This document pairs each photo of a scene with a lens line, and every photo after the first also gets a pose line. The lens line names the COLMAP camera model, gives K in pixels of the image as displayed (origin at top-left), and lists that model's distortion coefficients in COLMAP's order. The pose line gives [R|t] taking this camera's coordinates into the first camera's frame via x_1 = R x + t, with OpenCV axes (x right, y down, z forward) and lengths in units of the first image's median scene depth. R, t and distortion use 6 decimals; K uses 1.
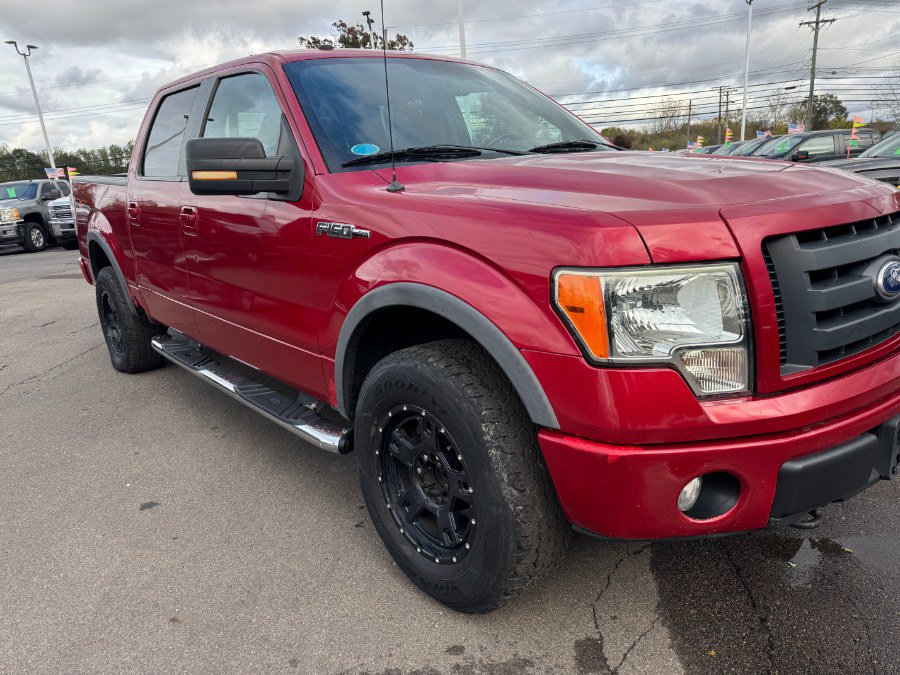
lens RADIAL K [[644.0, 0, 452.3], [0, 644.0, 333.4], [0, 0, 1]] dist [0.001770, -0.004060]
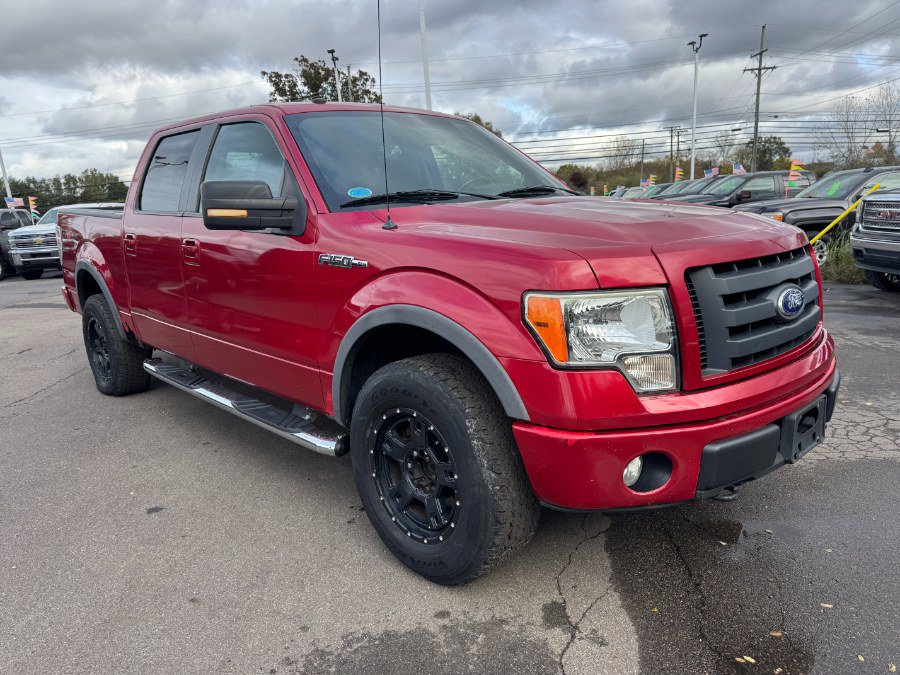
lens RADIAL K [[645.6, 0, 451.6], [0, 645.6, 336.4], [0, 0, 1]] dist [0.005243, -0.000582]
pose [[0.998204, -0.000533, 0.059906, -0.039971], [0.003233, 0.998983, -0.044981, 0.028318], [-0.059821, 0.045093, 0.997190, -0.166976]]
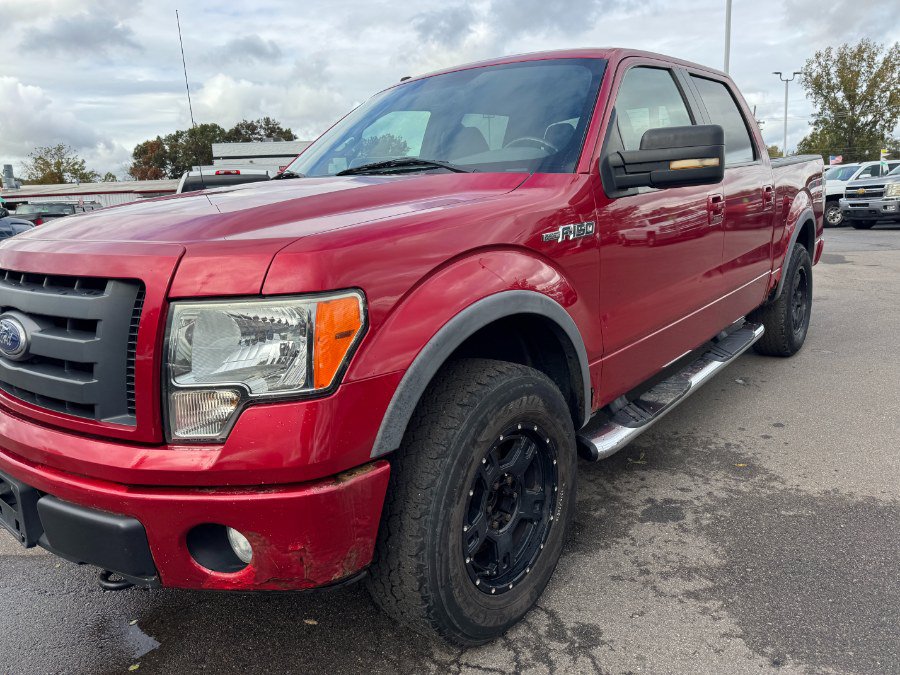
lens RADIAL K [[645.6, 0, 451.6], [0, 645.6, 336.4], [0, 0, 1]] dist [0.005243, -0.000582]
pose [[0.172075, 0.256980, -0.950974, 1.347142], [-0.204038, 0.953736, 0.220806, -0.339225], [0.963721, 0.156039, 0.216547, 1.134238]]
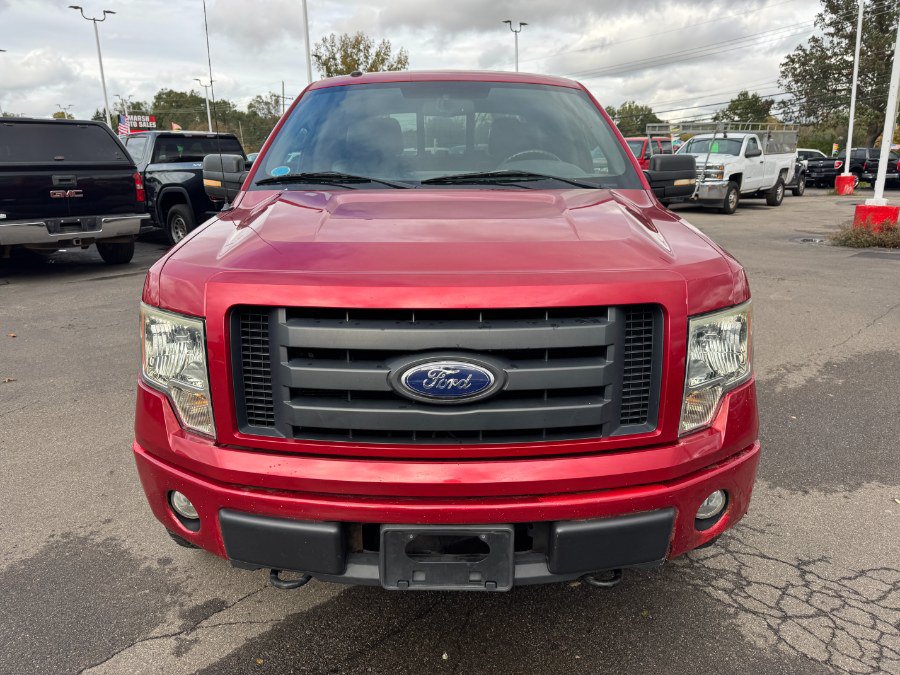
lens RADIAL K [[645.6, 0, 451.6], [0, 645.6, 336.4], [0, 0, 1]] dist [0.005243, -0.000582]
pose [[0.756870, 0.227392, -0.612732, 0.953912], [-0.190885, 0.973556, 0.125509, -0.200470], [0.625068, 0.021967, 0.780261, 0.253591]]
